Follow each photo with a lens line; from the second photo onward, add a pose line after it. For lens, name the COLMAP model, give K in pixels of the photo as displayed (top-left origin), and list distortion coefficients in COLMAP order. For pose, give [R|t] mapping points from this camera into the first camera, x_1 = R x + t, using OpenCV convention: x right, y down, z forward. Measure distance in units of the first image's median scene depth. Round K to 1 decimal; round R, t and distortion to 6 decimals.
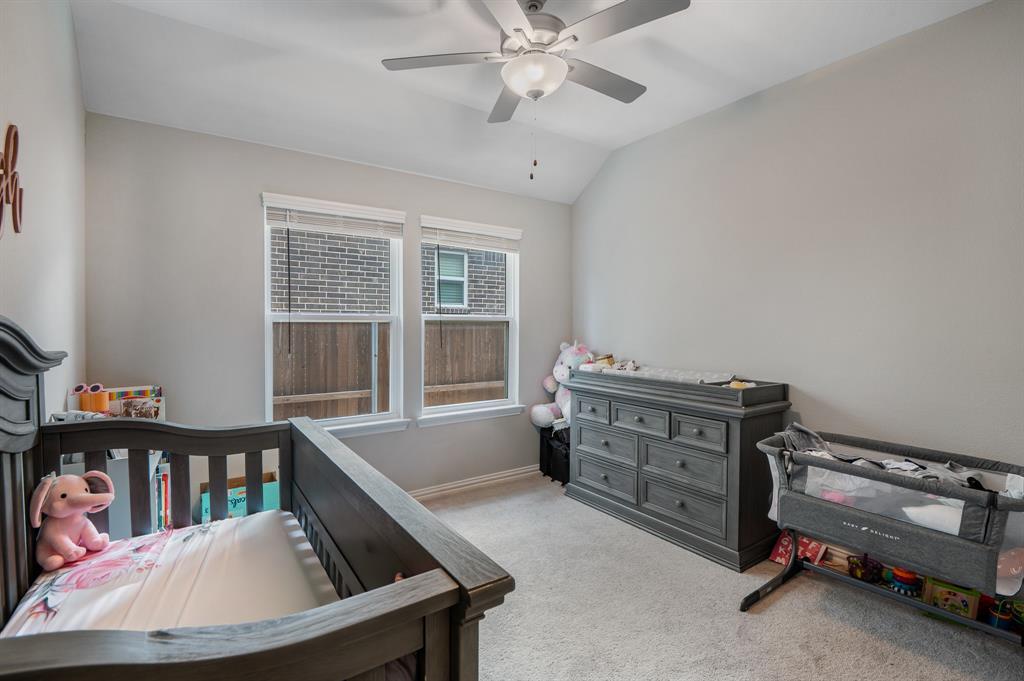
lens RADIAL K [[465.9, 0, 517.9], [0, 465.9, 325.0], [0, 0, 1]] dist [0.002701, -0.000474]
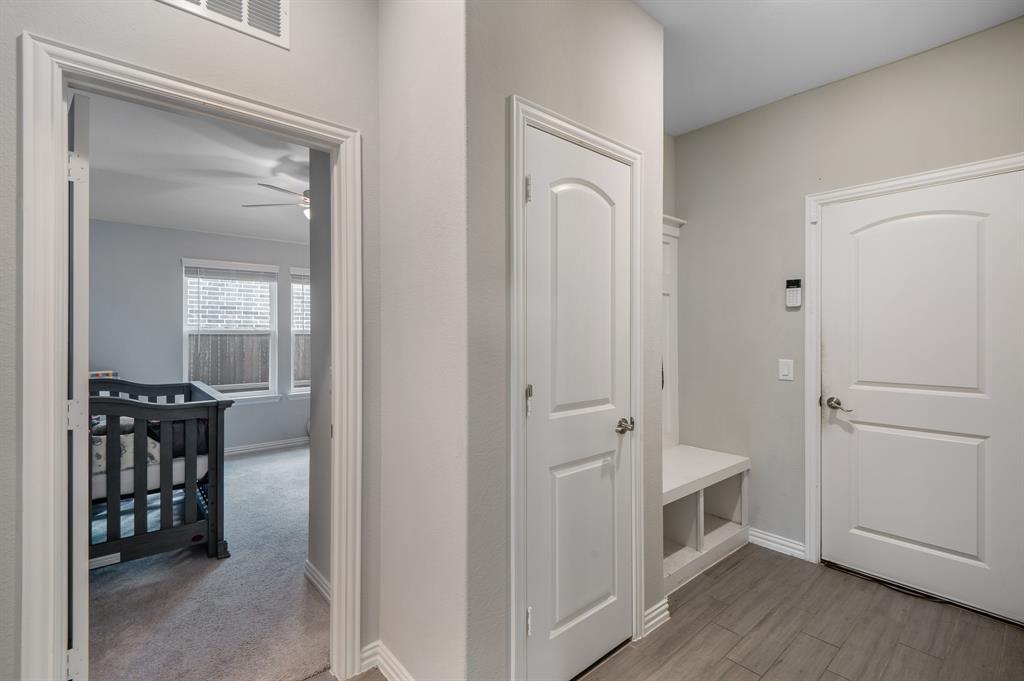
lens RADIAL K [[465.9, 0, 517.9], [0, 465.9, 325.0], [0, 0, 1]] dist [0.002701, -0.000474]
pose [[0.995833, -0.002149, 0.091168, 0.312754], [0.004100, 0.999766, -0.021219, 0.001611], [-0.091101, 0.021504, 0.995609, -0.486006]]
